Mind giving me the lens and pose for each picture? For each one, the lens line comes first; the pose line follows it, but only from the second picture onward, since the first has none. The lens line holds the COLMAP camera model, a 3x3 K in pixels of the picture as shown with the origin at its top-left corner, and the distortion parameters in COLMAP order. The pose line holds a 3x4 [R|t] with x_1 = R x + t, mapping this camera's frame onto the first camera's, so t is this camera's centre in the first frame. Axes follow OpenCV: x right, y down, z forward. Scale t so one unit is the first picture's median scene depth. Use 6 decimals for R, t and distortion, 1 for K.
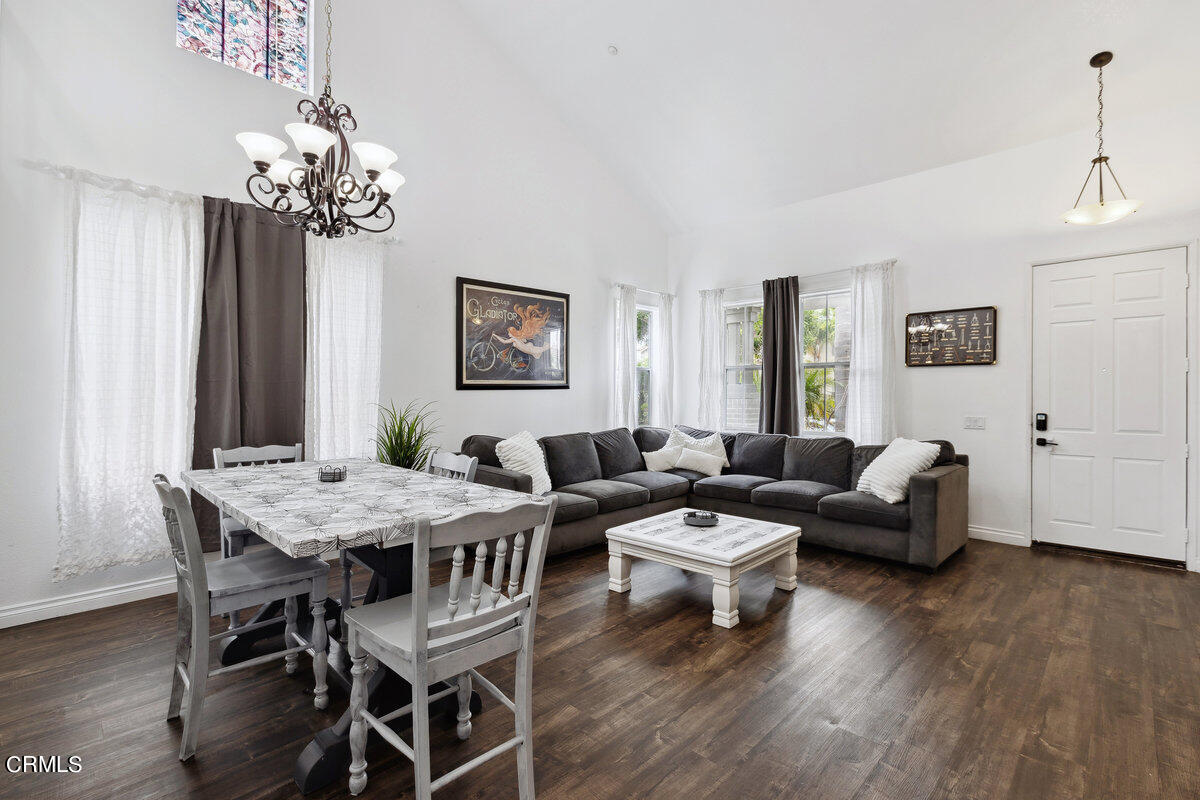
lens RADIAL K [[532.4, 0, 596.6], [0, 532.4, 395.9], [0, 0, 1]] dist [0.001318, -0.000914]
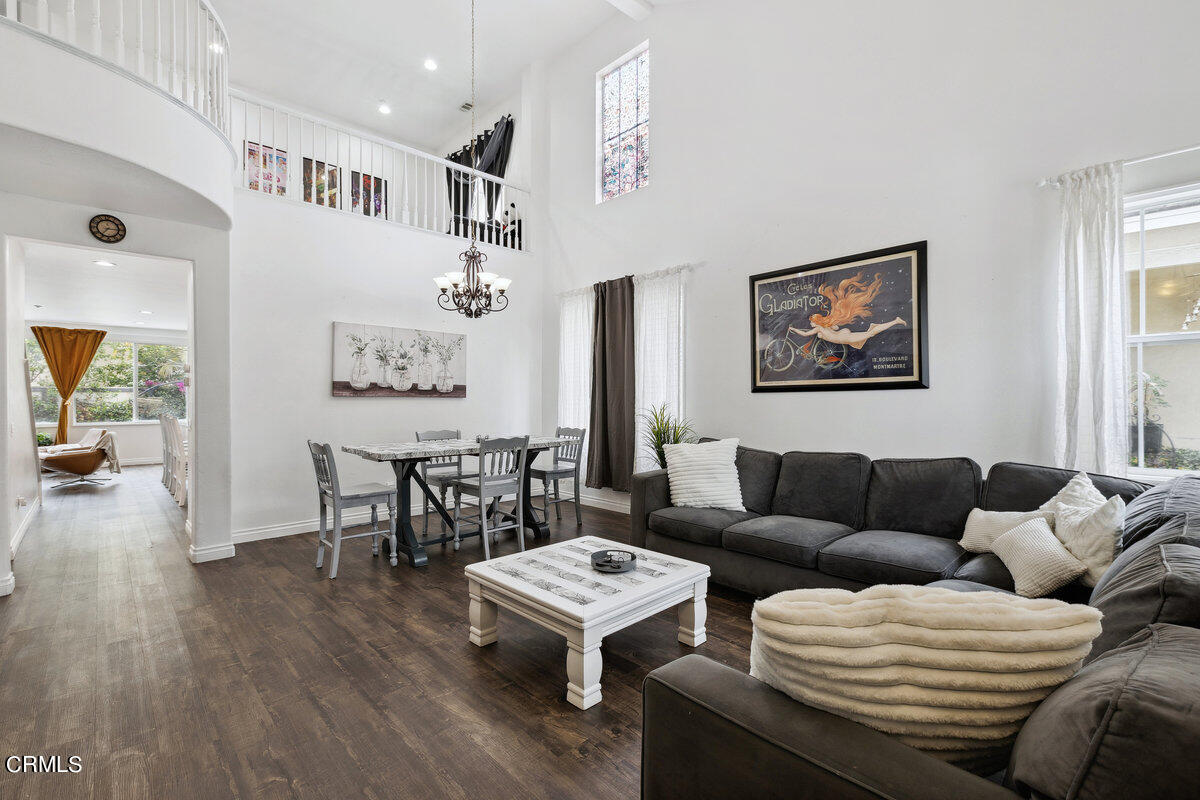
lens RADIAL K [[532.4, 0, 599.6], [0, 532.4, 396.4], [0, 0, 1]] dist [0.001318, -0.000914]
pose [[-0.029782, 0.000470, -0.999556, 0.727370], [0.001371, 0.999999, 0.000430, -0.004953], [0.999555, -0.001357, -0.029782, 0.759781]]
